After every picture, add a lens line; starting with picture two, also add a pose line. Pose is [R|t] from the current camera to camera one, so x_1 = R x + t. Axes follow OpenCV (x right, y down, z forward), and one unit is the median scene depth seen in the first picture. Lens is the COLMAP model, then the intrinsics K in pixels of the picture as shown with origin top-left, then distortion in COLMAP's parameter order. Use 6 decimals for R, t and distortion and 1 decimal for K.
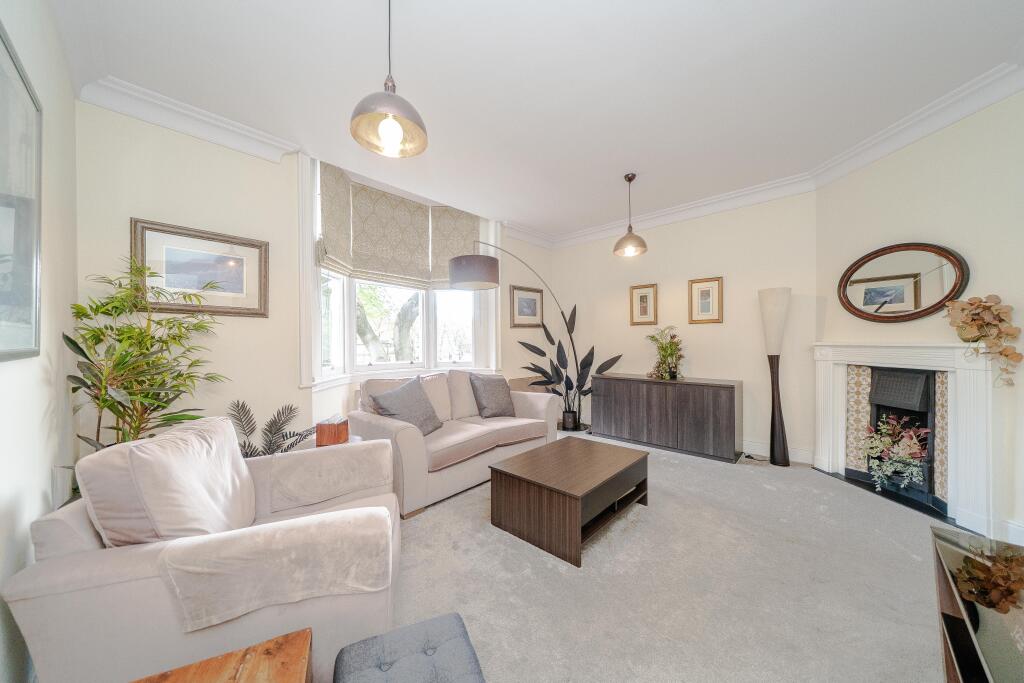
lens RADIAL K [[335.7, 0, 509.7], [0, 335.7, 343.9], [0, 0, 1]] dist [0.000270, 0.000089]
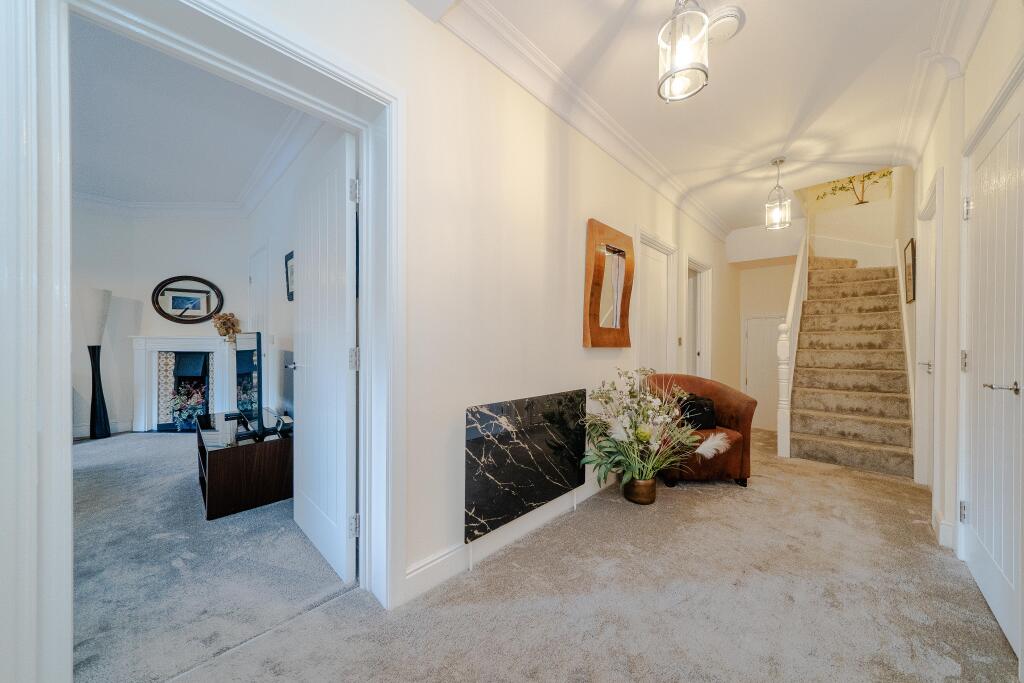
lens RADIAL K [[335.7, 0, 509.7], [0, 335.7, 343.9], [0, 0, 1]] dist [0.000270, 0.000089]
pose [[-0.020876, -0.003696, 0.999775, -0.487770], [-0.002524, 0.999990, 0.003644, 0.022584], [-0.999779, -0.002447, -0.020885, -0.496945]]
